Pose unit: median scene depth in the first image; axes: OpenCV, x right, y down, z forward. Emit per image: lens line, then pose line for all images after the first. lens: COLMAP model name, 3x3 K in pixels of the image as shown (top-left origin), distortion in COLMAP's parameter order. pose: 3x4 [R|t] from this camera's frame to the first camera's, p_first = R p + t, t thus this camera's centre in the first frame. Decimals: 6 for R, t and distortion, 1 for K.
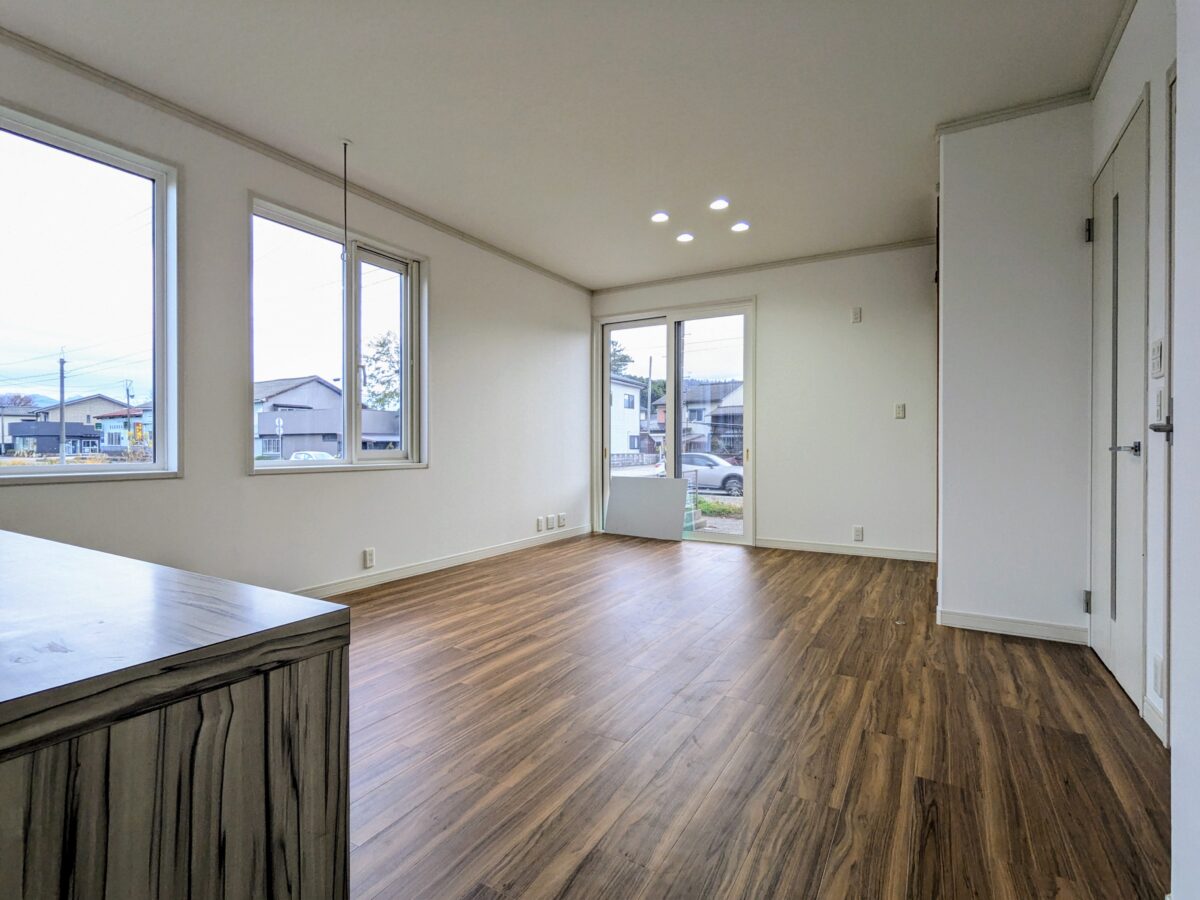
lens RADIAL K [[577.9, 0, 595.8], [0, 577.9, 448.7], [0, 0, 1]] dist [-0.002689, 0.002325]
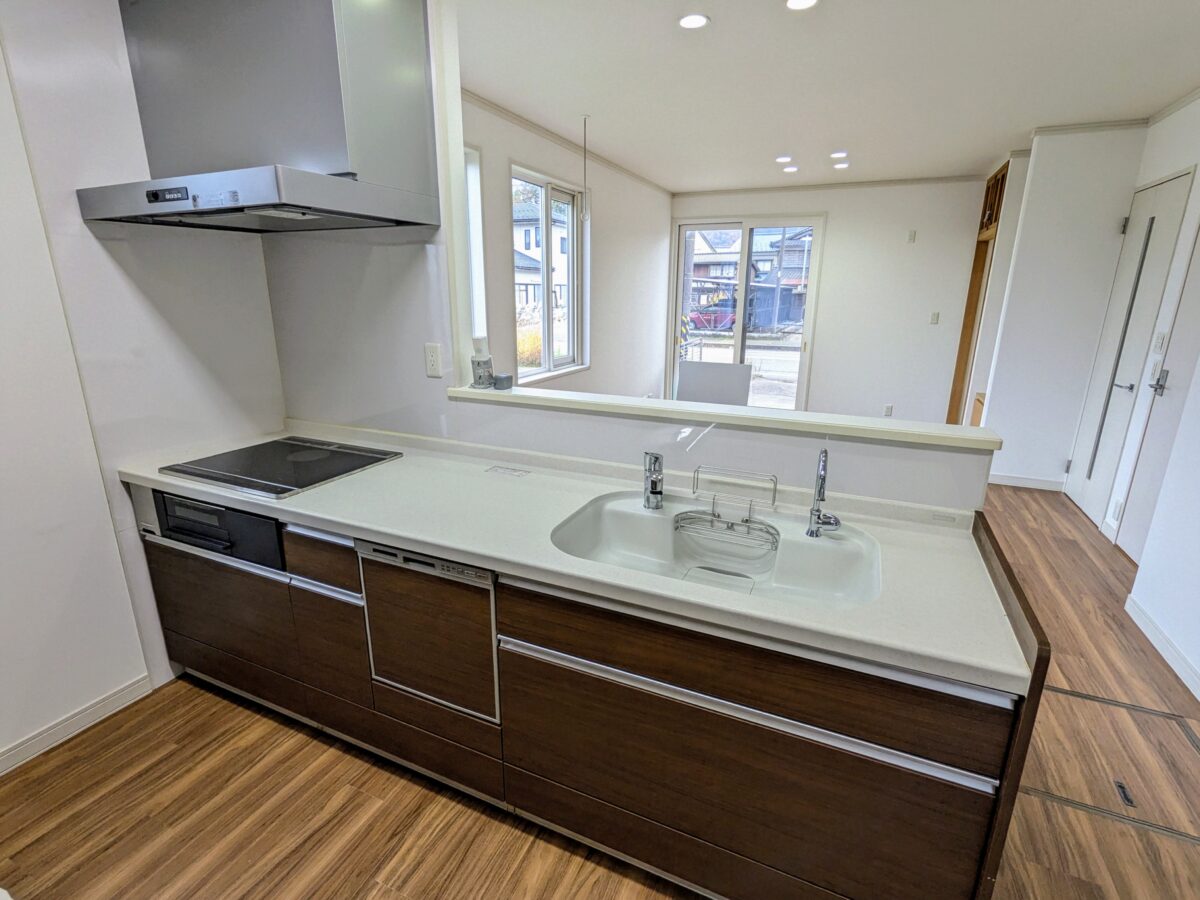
lens RADIAL K [[577.9, 0, 598.8], [0, 577.9, 451.7], [0, 0, 1]] dist [-0.002689, 0.002325]
pose [[0.993281, -0.024999, 0.112999, -0.578577], [-0.006031, 0.963883, 0.266257, -0.179960], [-0.115574, -0.265149, 0.957256, -0.359092]]
